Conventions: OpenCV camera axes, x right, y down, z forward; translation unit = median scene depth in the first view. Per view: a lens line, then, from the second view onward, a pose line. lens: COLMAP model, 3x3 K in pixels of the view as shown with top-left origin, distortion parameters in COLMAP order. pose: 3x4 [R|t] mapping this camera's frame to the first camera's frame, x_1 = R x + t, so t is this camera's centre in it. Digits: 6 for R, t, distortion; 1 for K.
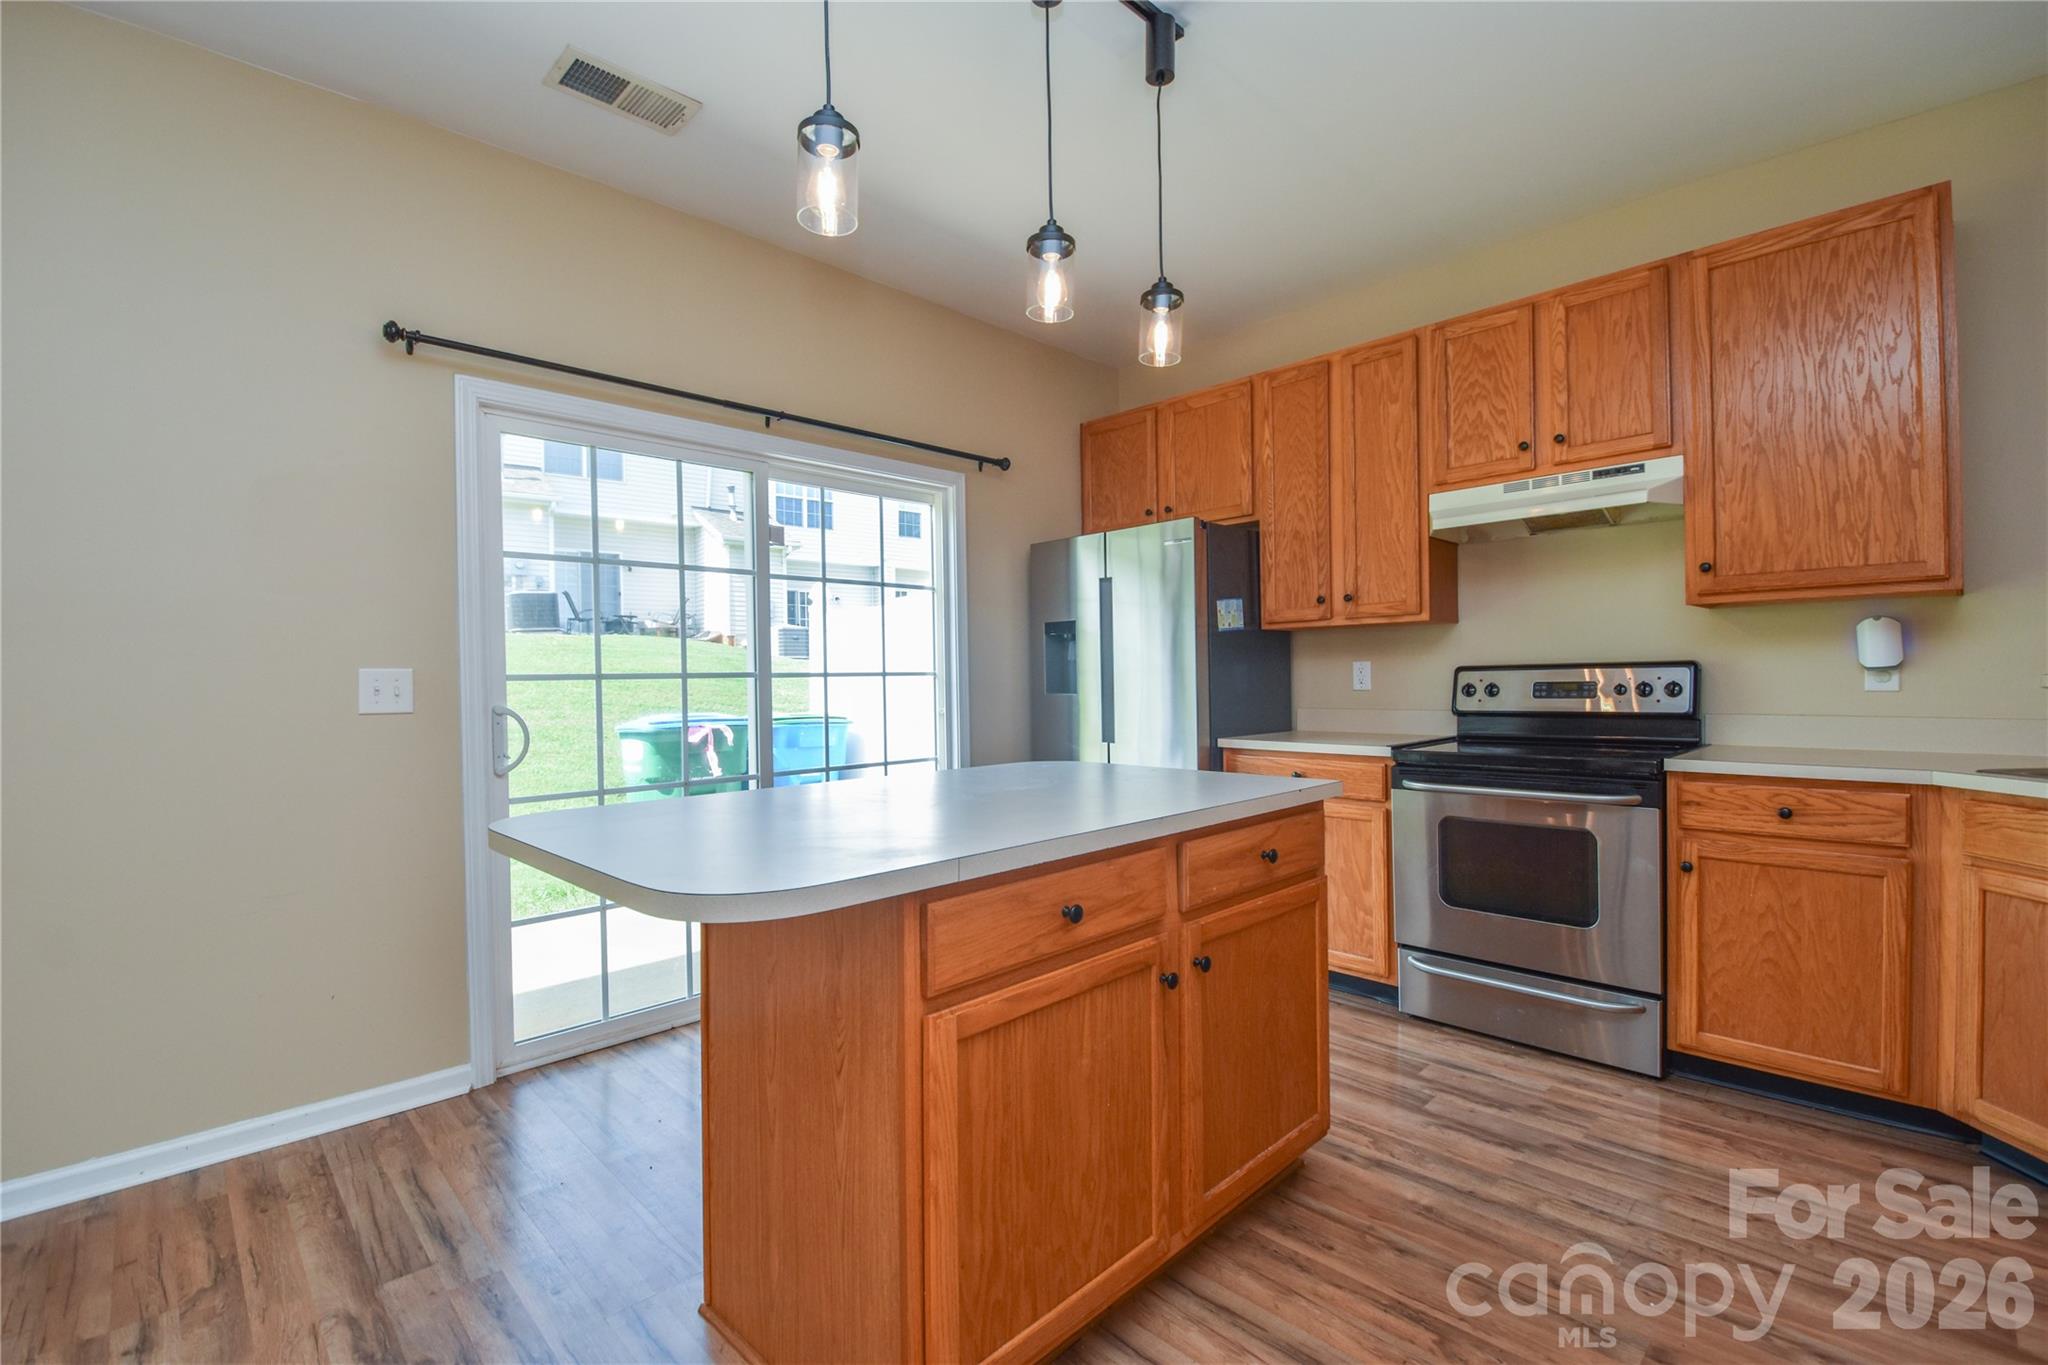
lens RADIAL K [[896.1, 0, 1033.0], [0, 896.1, 684.1], [0, 0, 1]] dist [0.011234, -0.018520]
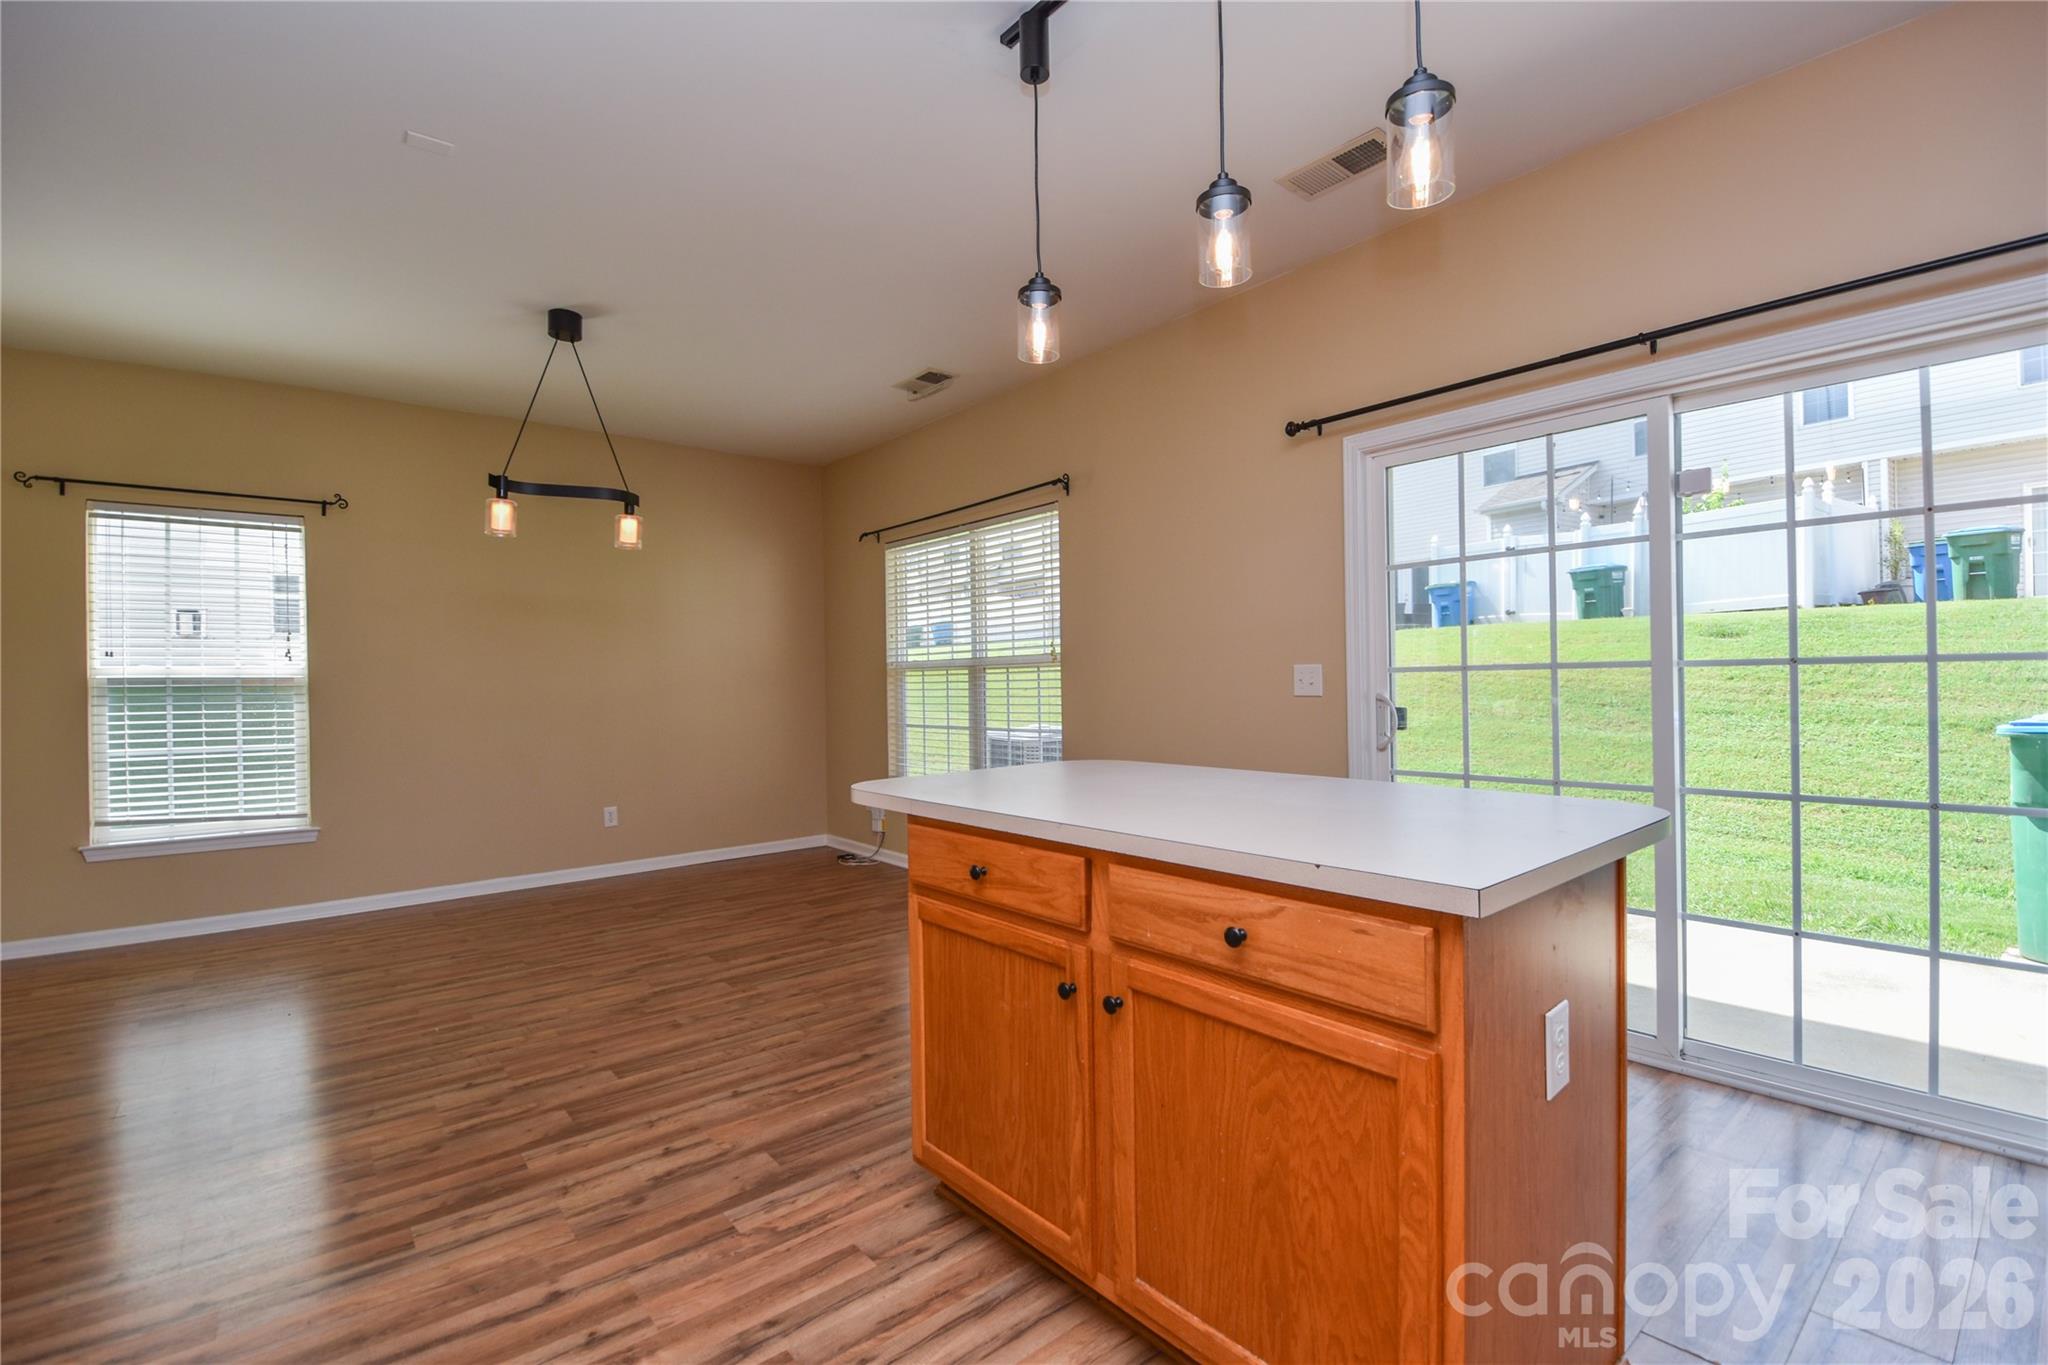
lens RADIAL K [[896.1, 0, 1033.0], [0, 896.1, 684.1], [0, 0, 1]] dist [0.011234, -0.018520]
pose [[-0.078932, 0.019015, -0.996699, 0.950272], [0.009852, 0.999784, 0.018294, -0.020275], [0.996831, -0.008376, -0.079102, 0.878132]]
